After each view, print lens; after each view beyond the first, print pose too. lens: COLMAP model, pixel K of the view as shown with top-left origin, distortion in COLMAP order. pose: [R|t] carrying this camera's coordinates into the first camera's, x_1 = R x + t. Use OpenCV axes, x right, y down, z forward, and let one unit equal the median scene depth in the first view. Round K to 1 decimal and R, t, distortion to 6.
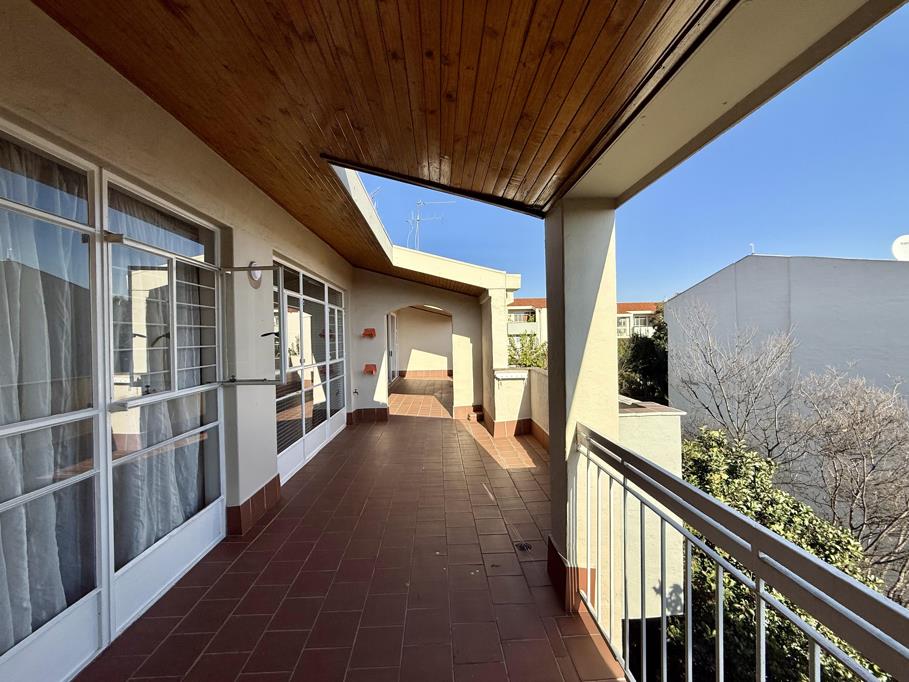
lens RADIAL K [[362.4, 0, 454.7], [0, 362.4, 340.4], [0, 0, 1]] dist [-0.000993, 0.000038]
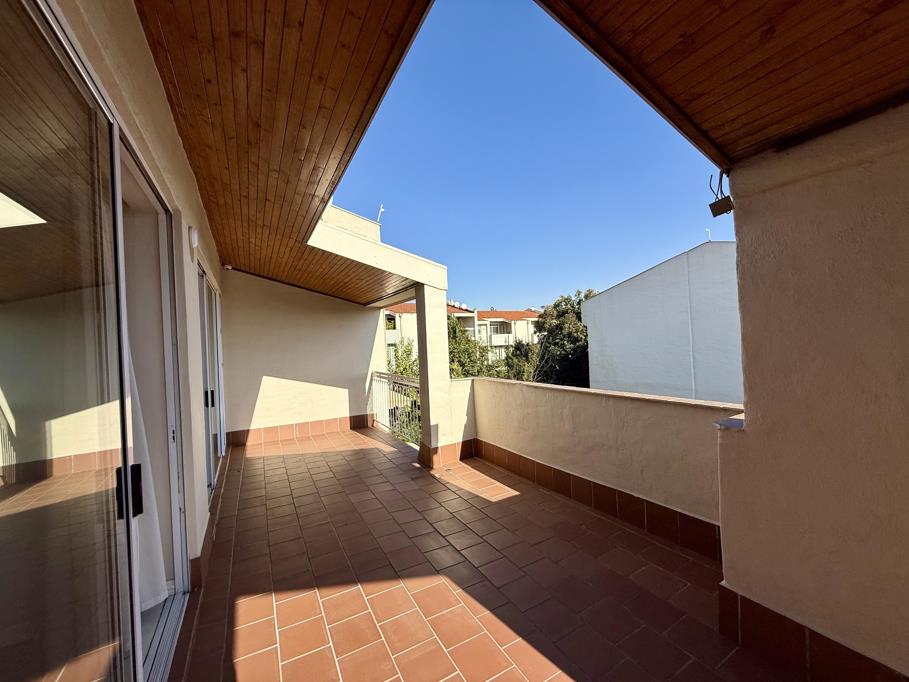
lens RADIAL K [[362.4, 0, 453.3], [0, 362.4, 343.3], [0, 0, 1]] dist [-0.000993, 0.000038]
pose [[0.890861, -0.021288, 0.453777, -0.066113], [0.032450, 0.999332, -0.016825, -0.000906], [-0.453115, 0.029714, 0.890957, 0.308674]]
